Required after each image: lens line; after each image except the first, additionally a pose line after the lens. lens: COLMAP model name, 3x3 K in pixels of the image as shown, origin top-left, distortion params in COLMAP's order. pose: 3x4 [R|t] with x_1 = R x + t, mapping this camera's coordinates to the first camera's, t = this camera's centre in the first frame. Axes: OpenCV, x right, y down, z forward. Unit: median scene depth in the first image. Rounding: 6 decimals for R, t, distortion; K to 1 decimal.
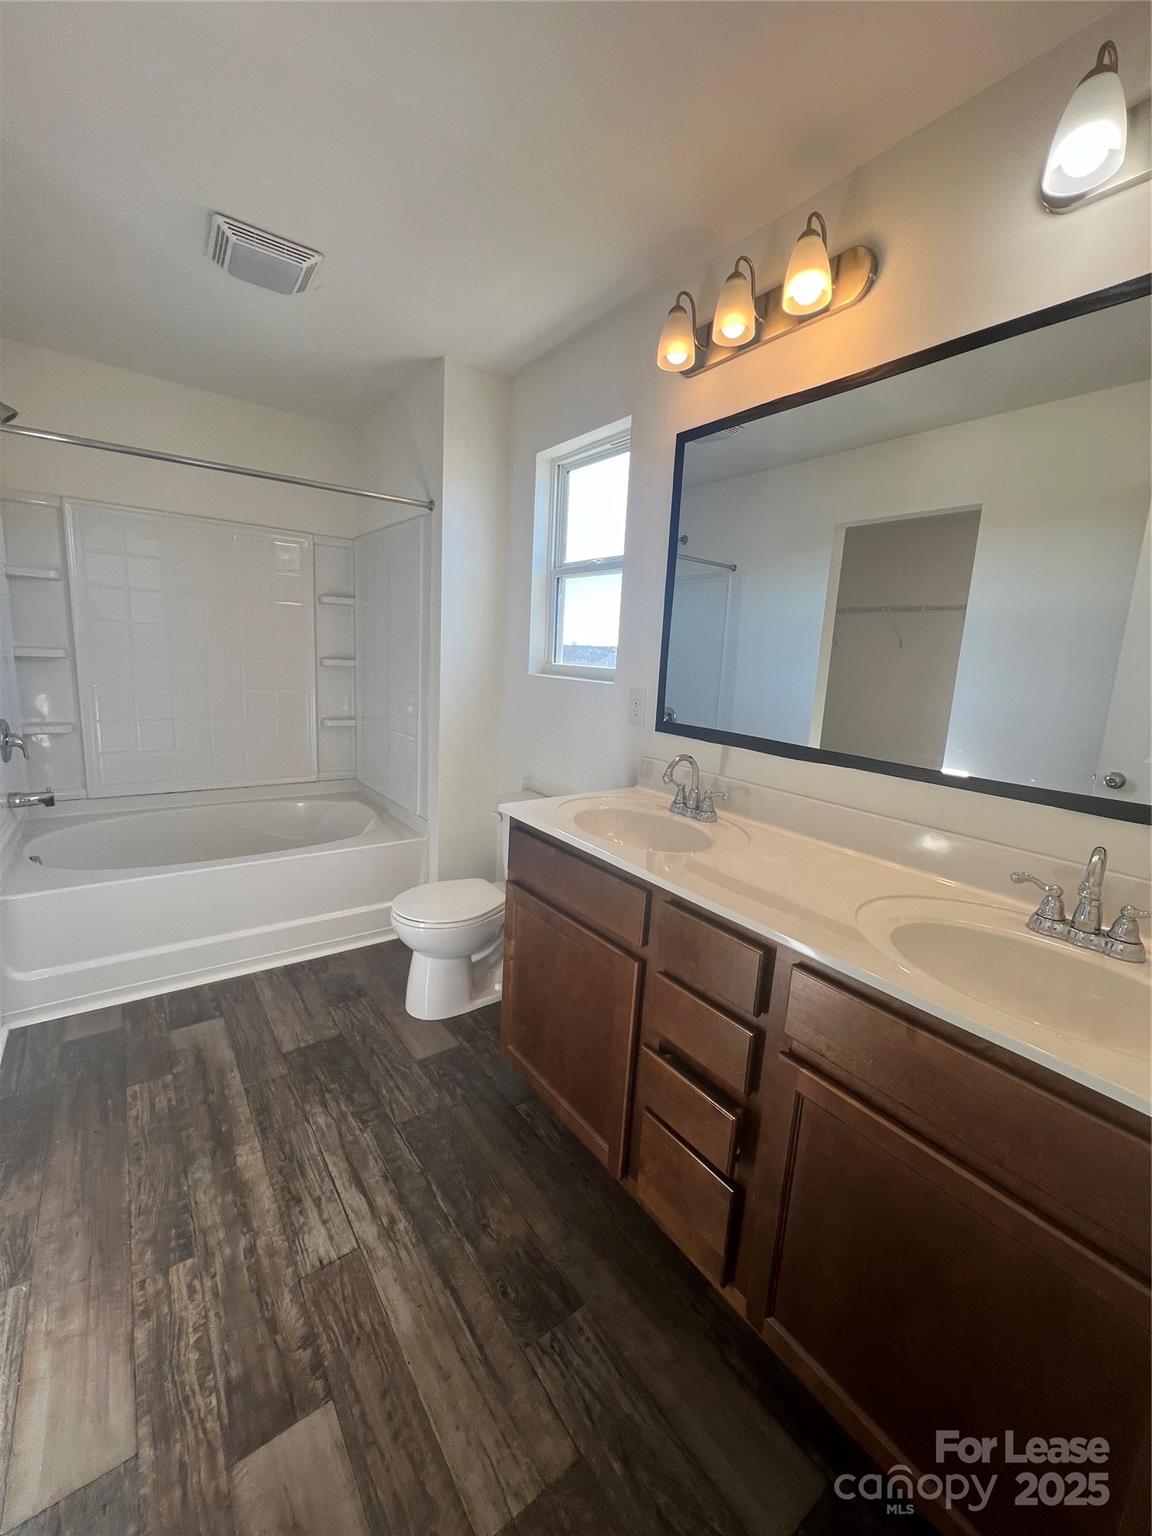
lens RADIAL K [[612.5, 0, 573.6], [0, 612.5, 765.5], [0, 0, 1]] dist [-0.000964, 0.000706]
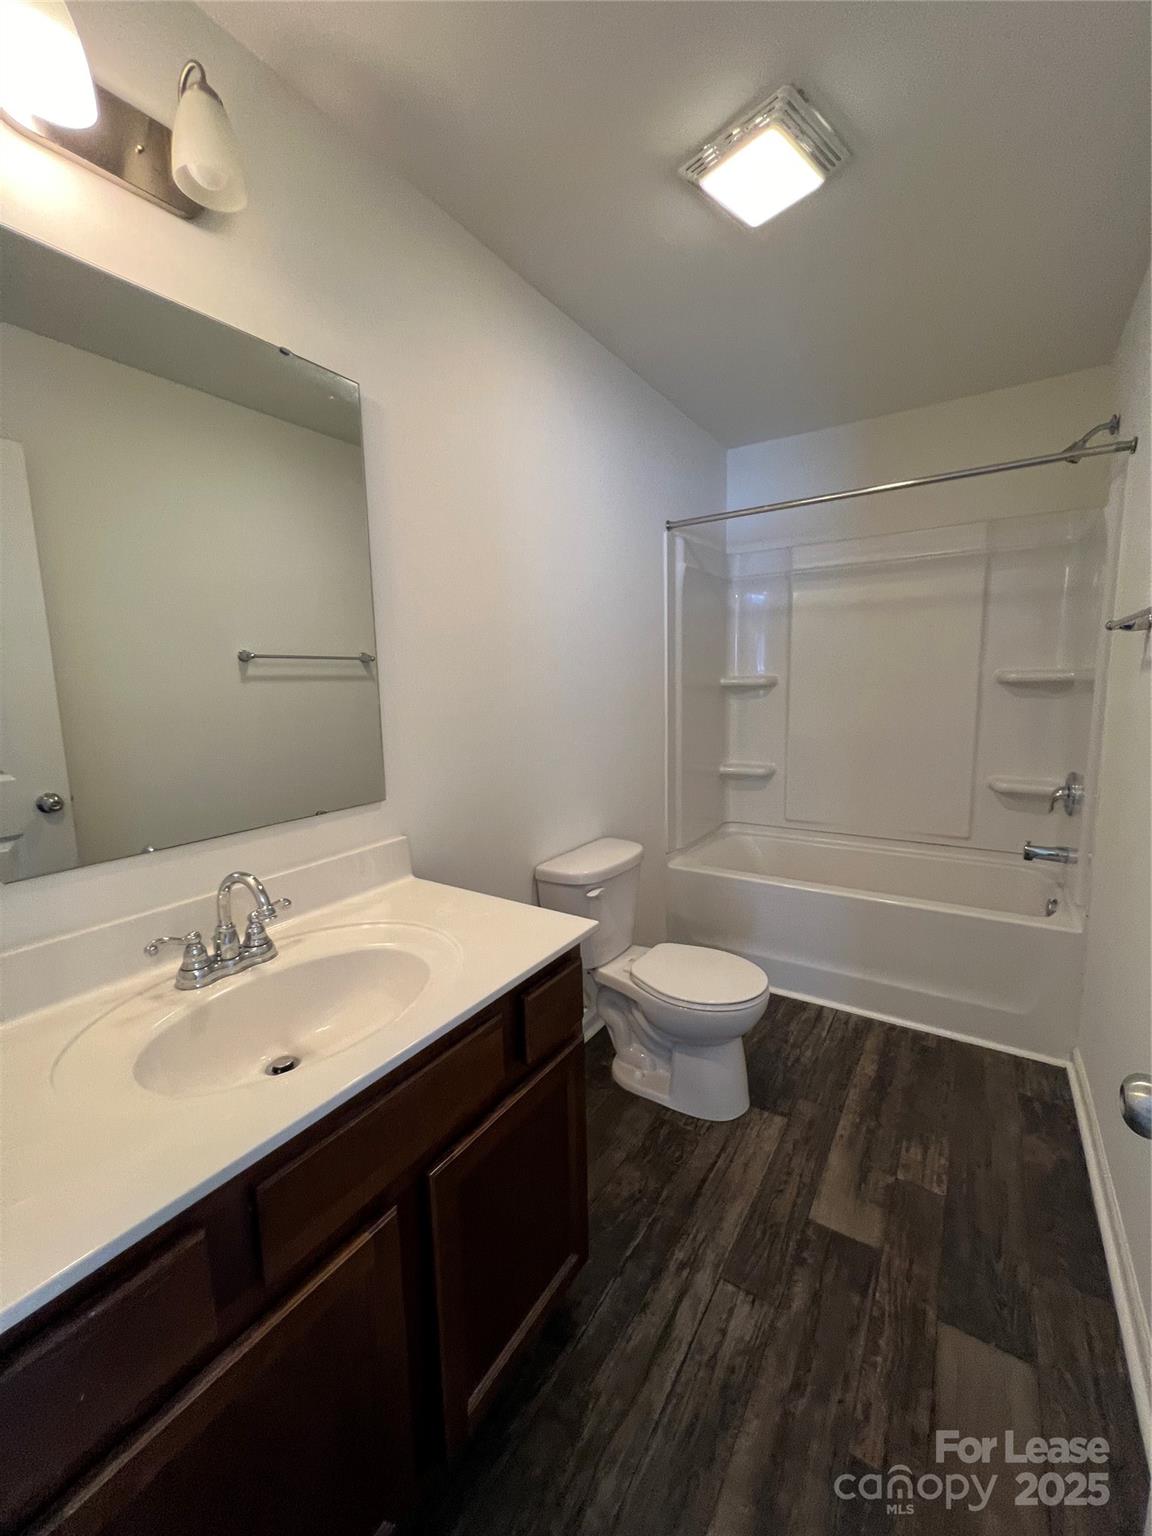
lens RADIAL K [[612.5, 0, 574.6], [0, 612.5, 804.2], [0, 0, 1]] dist [-0.000964, 0.000706]
pose [[-0.346534, -0.246028, 0.905199, -1.009262], [0.164503, 0.934098, 0.316859, -0.296249], [-0.923500, 0.258711, -0.283225, 1.340276]]
